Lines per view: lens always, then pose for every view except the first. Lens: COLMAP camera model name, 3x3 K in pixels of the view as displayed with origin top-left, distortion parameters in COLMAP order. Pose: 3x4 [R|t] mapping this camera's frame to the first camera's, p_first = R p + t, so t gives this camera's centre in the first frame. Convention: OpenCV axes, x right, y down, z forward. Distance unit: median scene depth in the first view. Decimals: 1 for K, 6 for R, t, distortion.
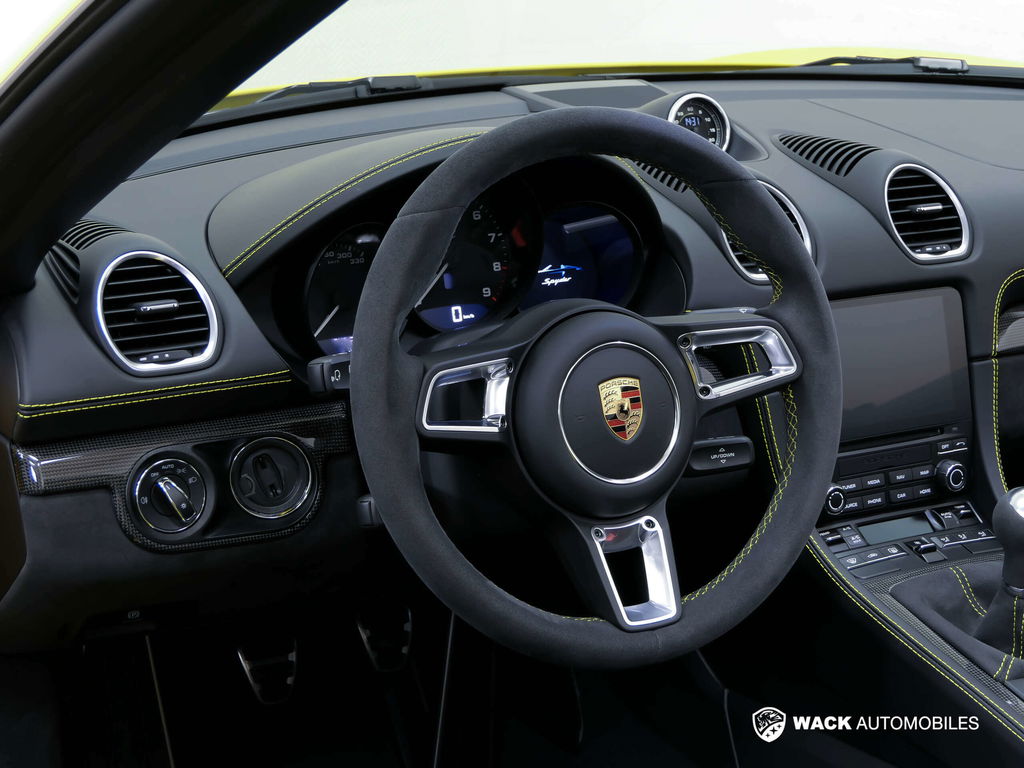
lens RADIAL K [[1994.0, 0, 512.0], [0, 1994.0, 384.0], [0, 0, 1]] dist [-0.022169, 0.118334]
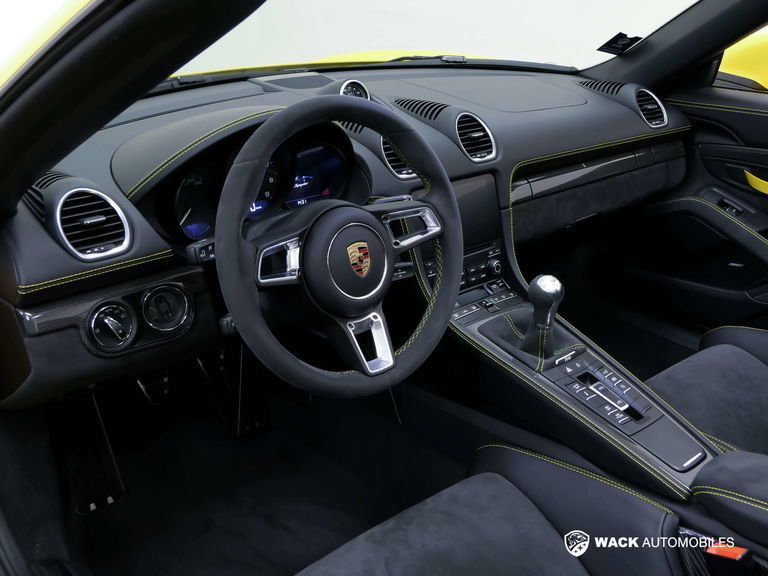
lens RADIAL K [[848.2, 0, 384.0], [0, 848.2, 288.0], [0, 0, 1]] dist [-0.005464, -0.006163]
pose [[0.977222, -0.082934, 0.195342, -0.076410], [0.060903, 0.991355, 0.116213, -0.049498], [-0.203291, -0.101669, 0.973826, 0.209736]]
